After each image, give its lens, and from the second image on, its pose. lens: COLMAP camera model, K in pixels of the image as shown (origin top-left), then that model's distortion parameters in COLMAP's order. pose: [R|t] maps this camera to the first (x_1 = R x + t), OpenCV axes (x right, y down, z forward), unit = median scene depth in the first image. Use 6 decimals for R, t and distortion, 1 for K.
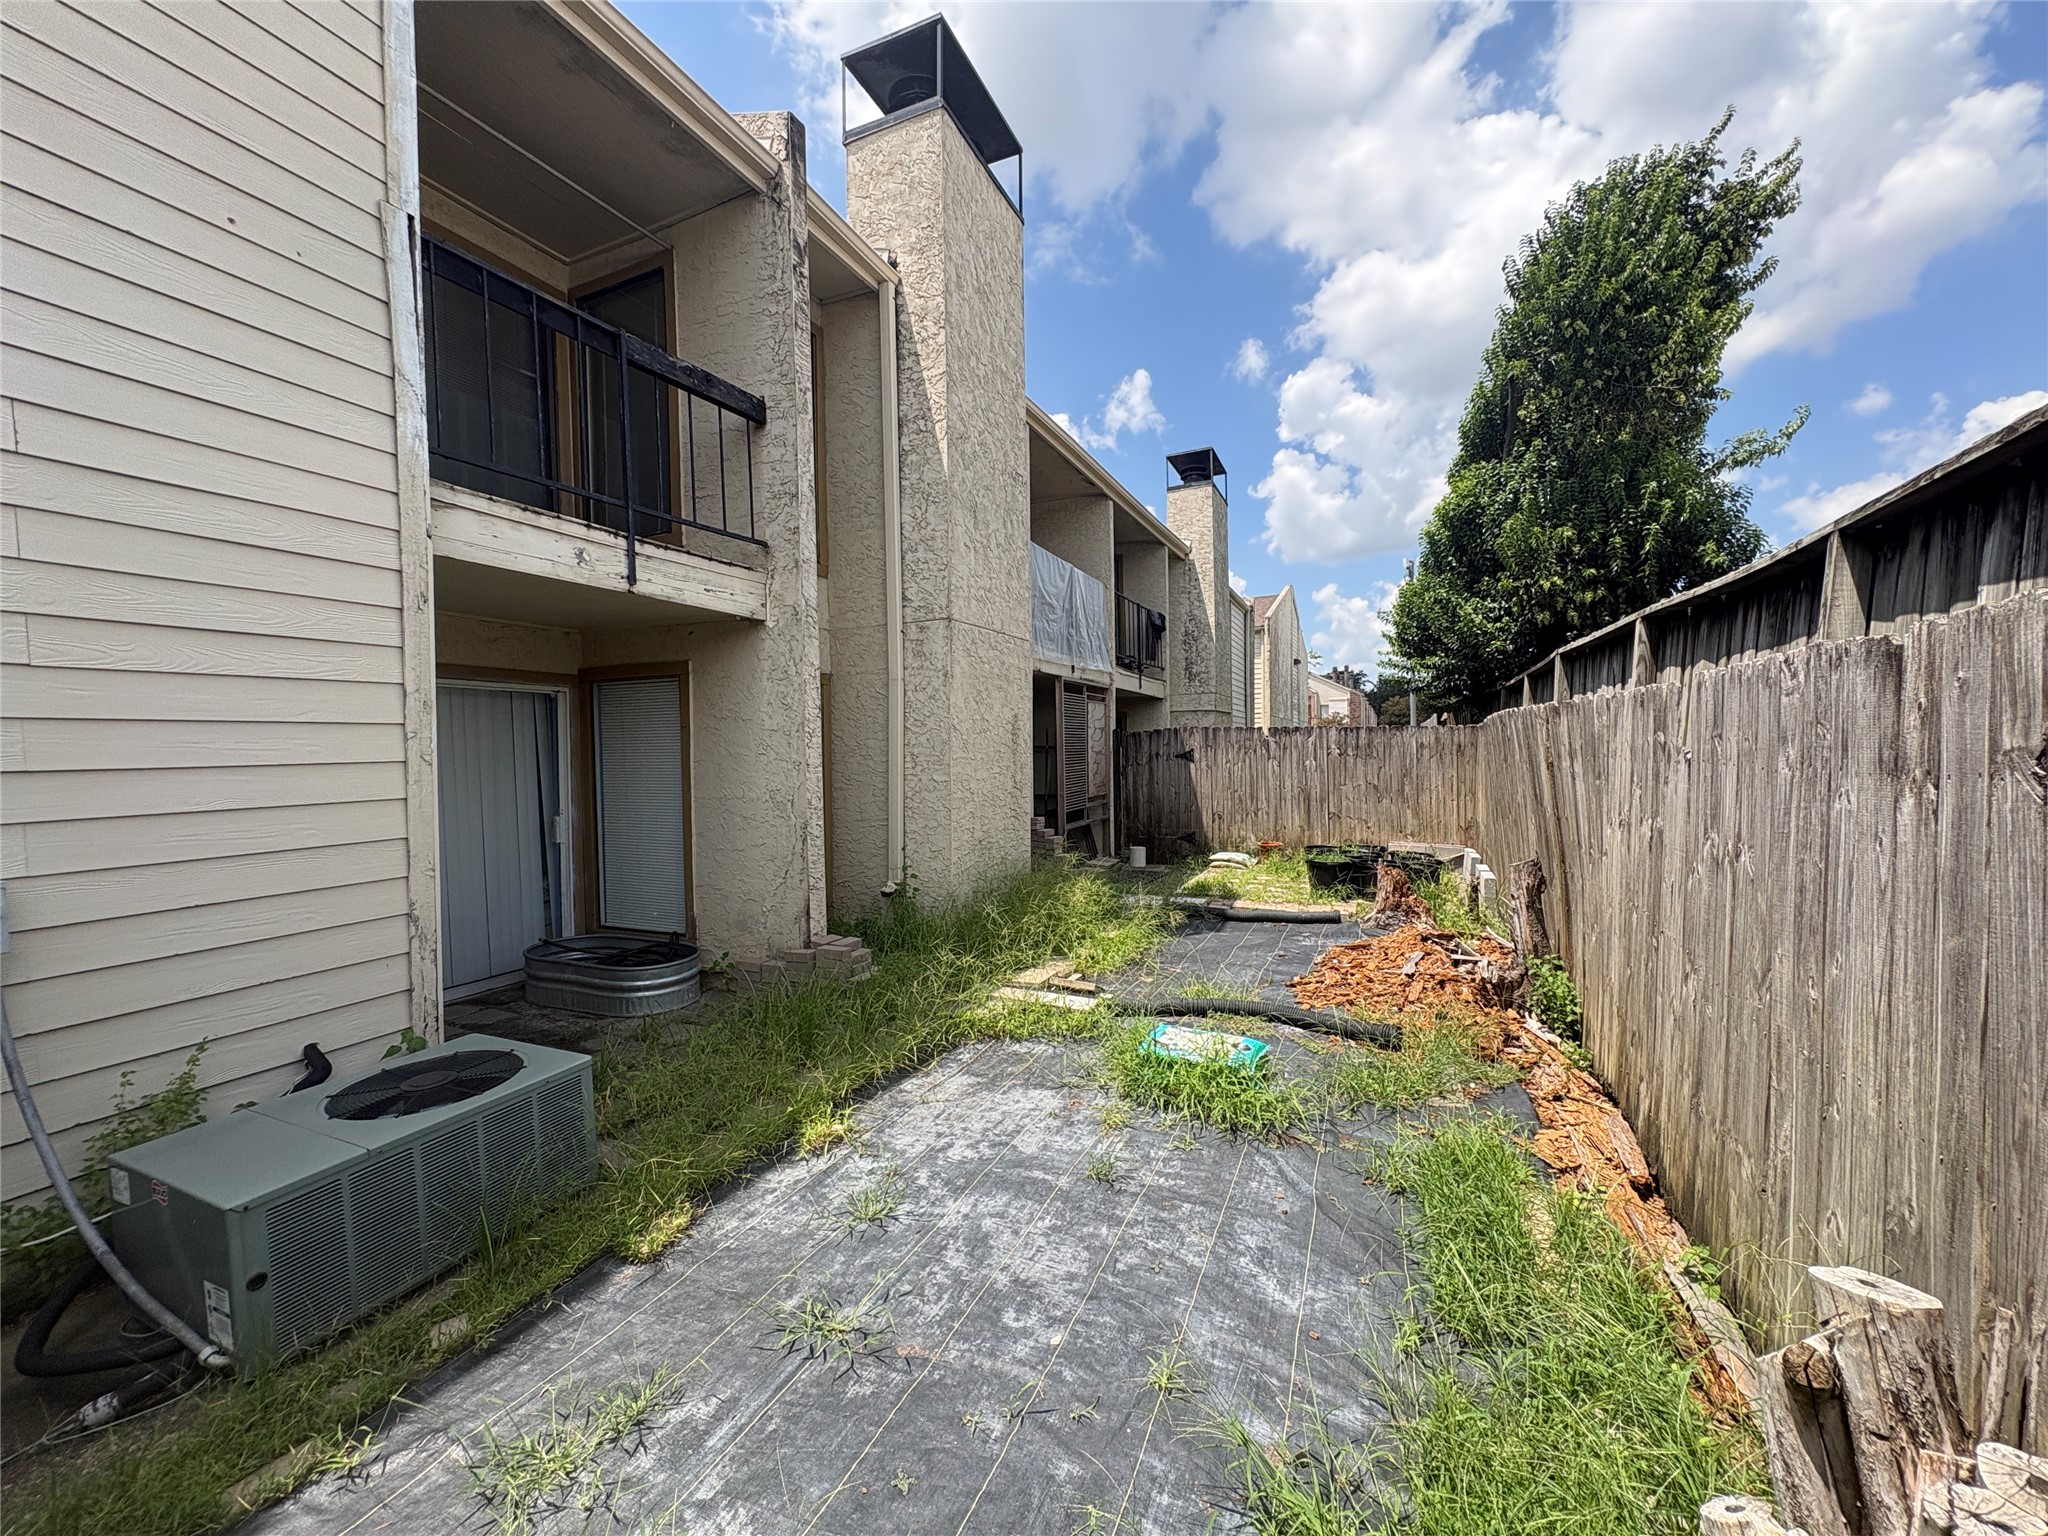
lens RADIAL K [[813.5, 0, 1024.4], [0, 813.5, 764.4], [0, 0, 1]] dist [-0.001305, 0.000506]
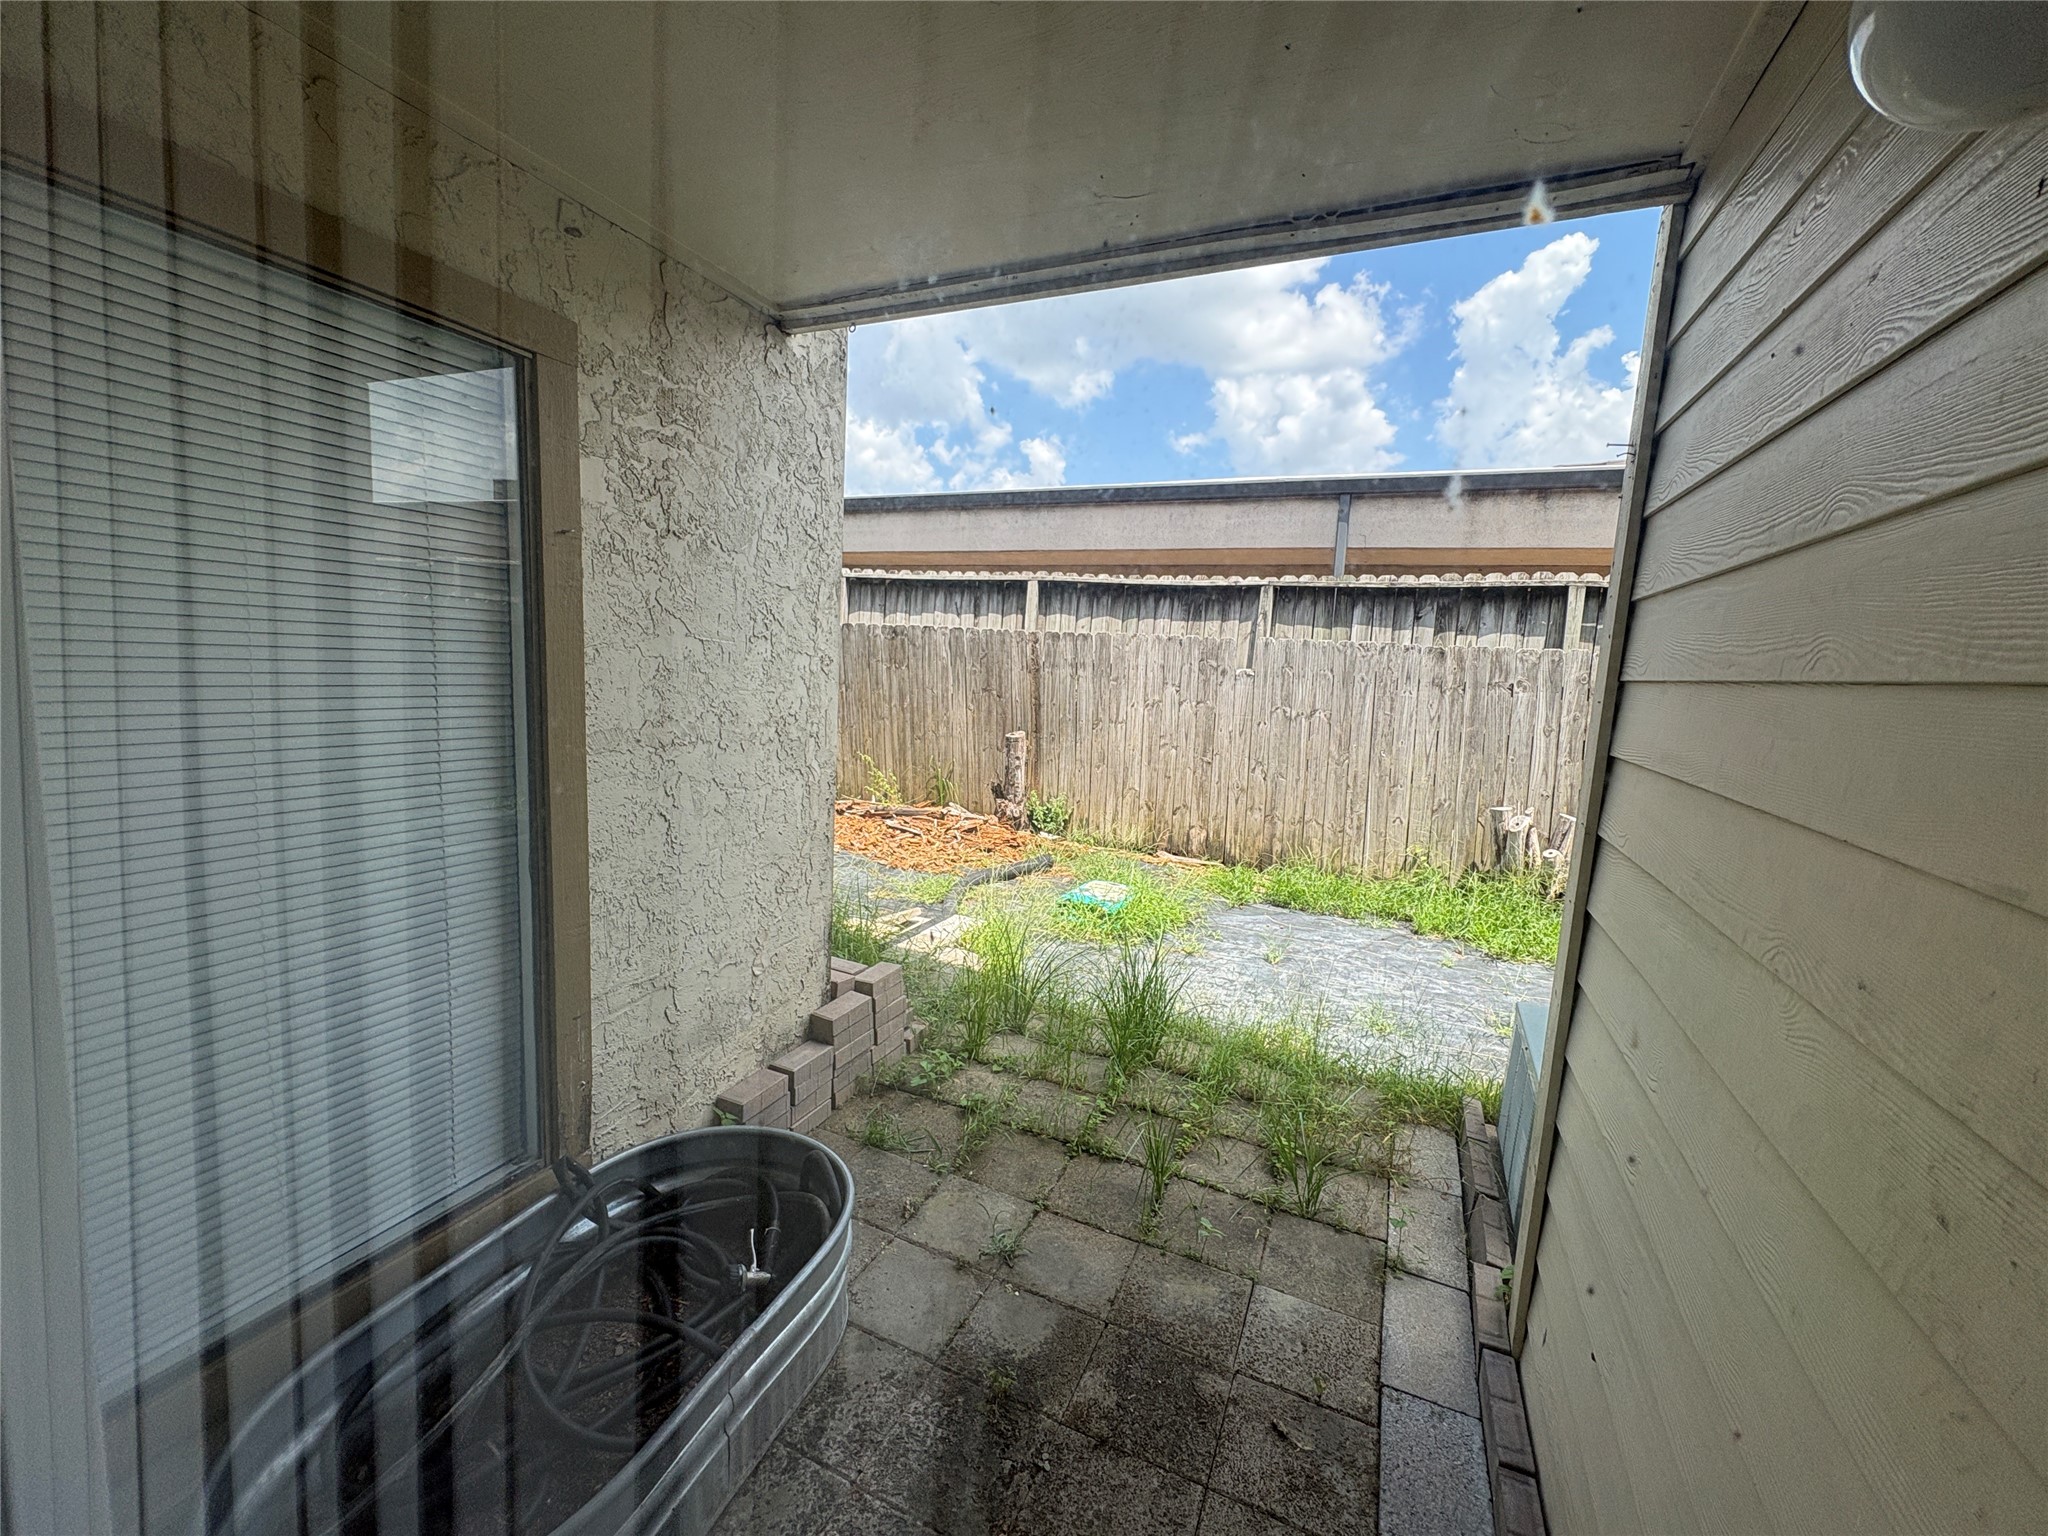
lens RADIAL K [[813.5, 0, 1024.4], [0, 813.5, 764.4], [0, 0, 1]] dist [-0.001305, 0.000506]
pose [[0.012614, -0.106796, 0.994201, -1.477676], [-0.017969, 0.994095, 0.107013, 0.012700], [-0.999759, -0.019215, 0.010620, 1.611952]]
